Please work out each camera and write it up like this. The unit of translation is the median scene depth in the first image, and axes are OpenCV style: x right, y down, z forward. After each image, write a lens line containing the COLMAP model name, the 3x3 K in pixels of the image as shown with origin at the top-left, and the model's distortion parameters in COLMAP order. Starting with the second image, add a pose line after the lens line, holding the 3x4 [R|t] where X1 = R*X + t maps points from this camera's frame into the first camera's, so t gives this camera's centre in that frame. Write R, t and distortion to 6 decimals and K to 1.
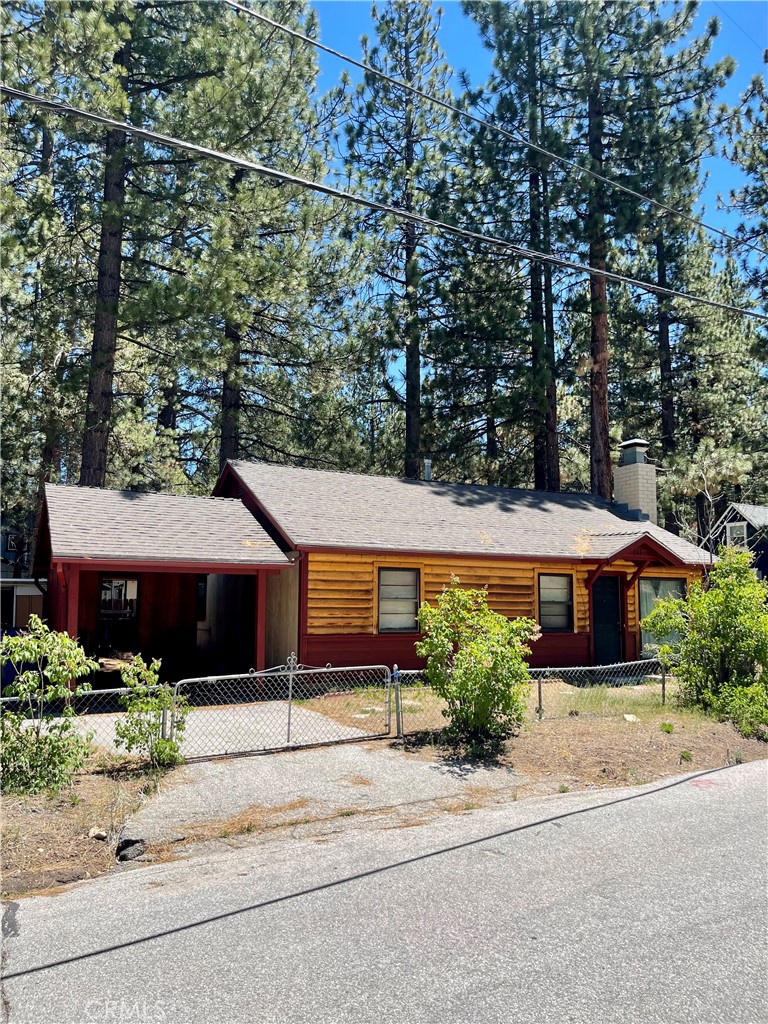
lens RADIAL K [[756.0, 0, 384.0], [0, 756.0, 512.0], [0, 0, 1]] dist [0.051041, -0.072671]
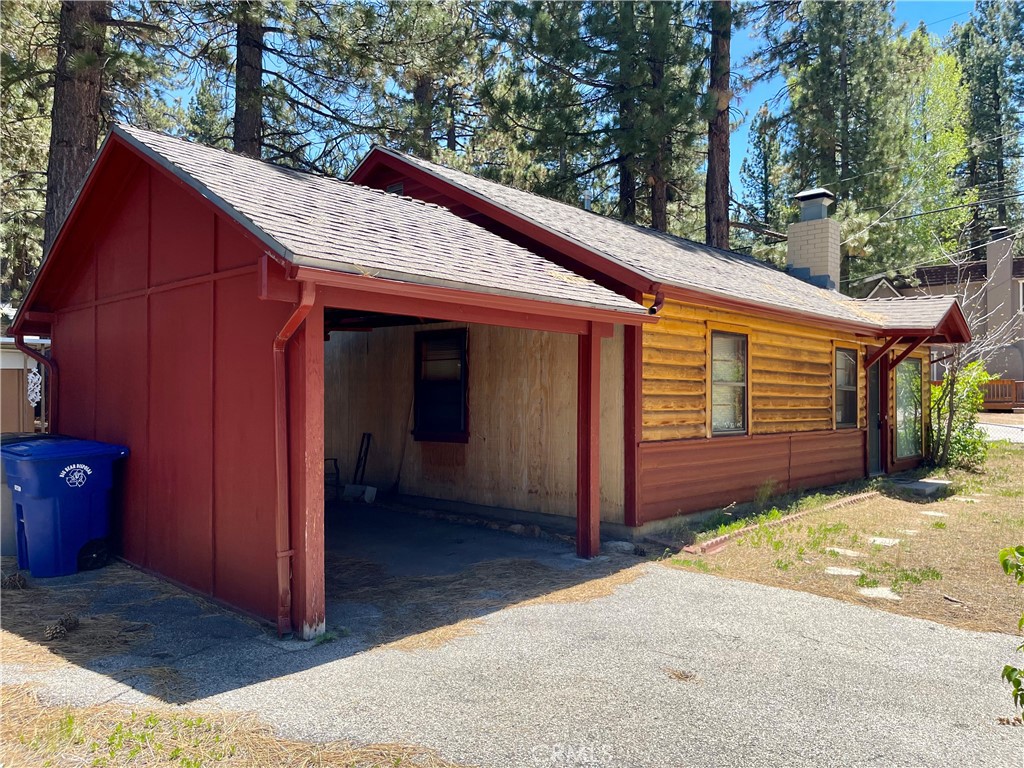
lens RADIAL K [[756.0, 0, 512.0], [0, 756.0, 384.0], [0, 0, 1]] dist [0.051041, -0.072671]
pose [[0.952323, 0.006631, 0.305019, -0.356257], [-0.041899, 0.993133, 0.109227, 0.056964], [-0.302200, -0.116800, 0.946062, 0.468746]]
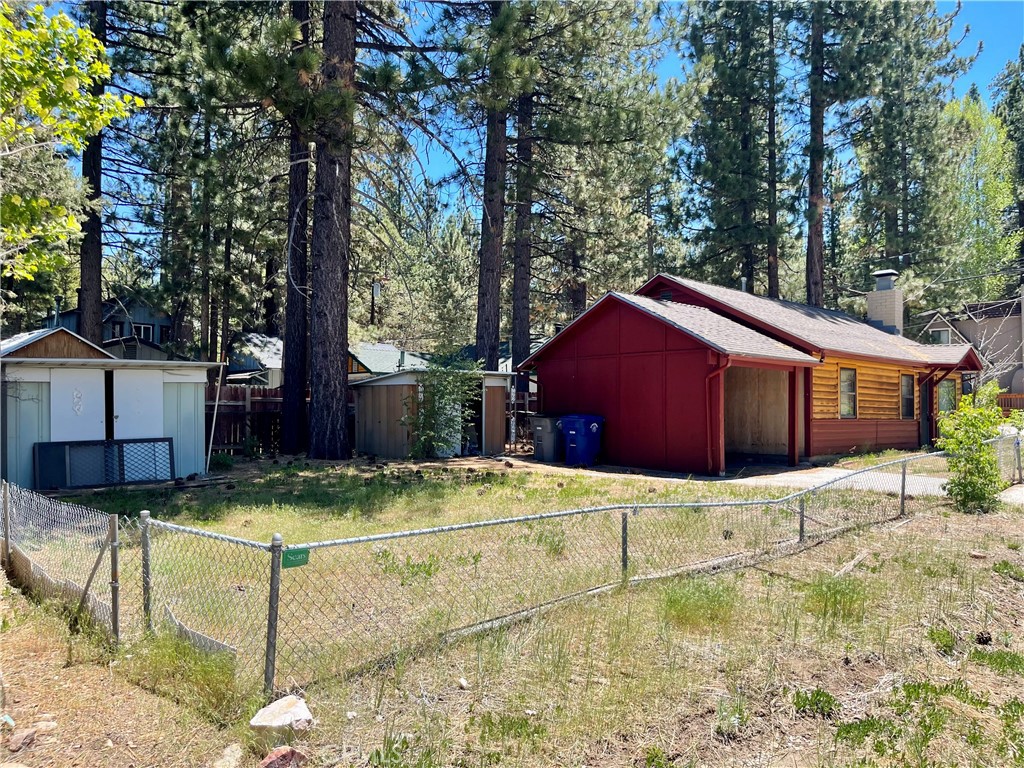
lens RADIAL K [[756.0, 0, 512.0], [0, 756.0, 384.0], [0, 0, 1]] dist [0.051041, -0.072671]
pose [[0.970517, 0.012438, 0.240710, -0.870035], [-0.035177, 0.995284, 0.090401, 0.004377], [-0.238451, -0.096204, 0.966378, -0.115108]]
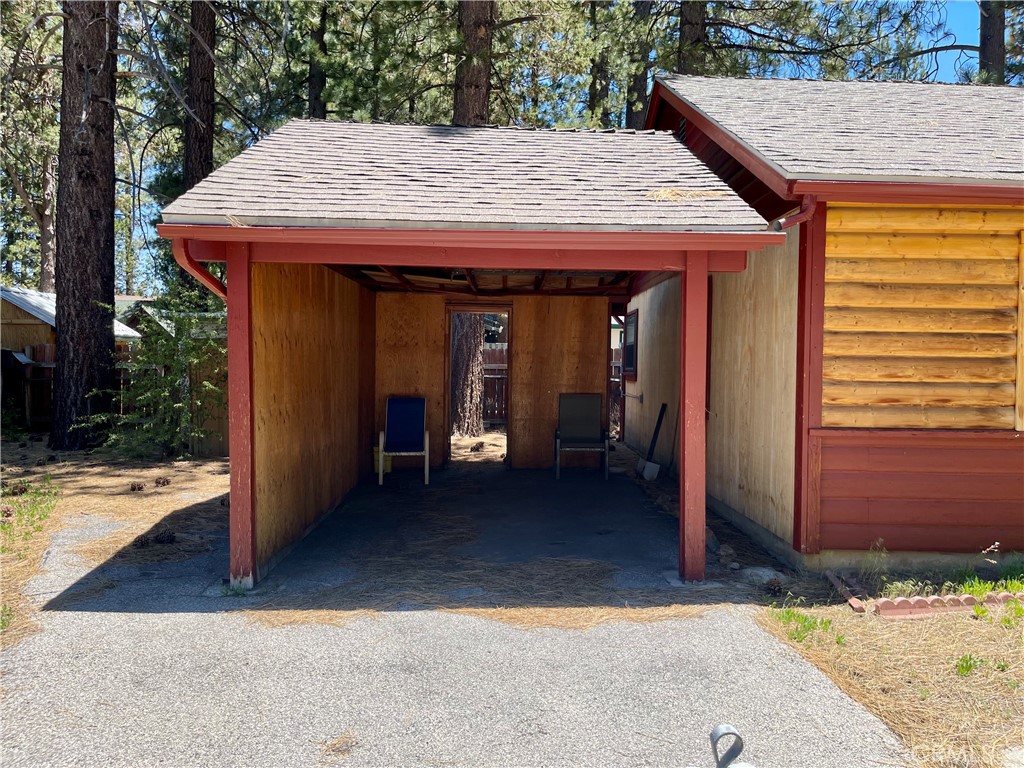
lens RADIAL K [[756.0, 0, 512.0], [0, 756.0, 384.0], [0, 0, 1]] dist [0.051041, -0.072671]
pose [[0.887686, 0.019621, -0.460032, -0.061446], [0.050354, 0.988963, 0.139346, 0.076179], [0.457689, -0.146860, 0.876900, 0.572601]]
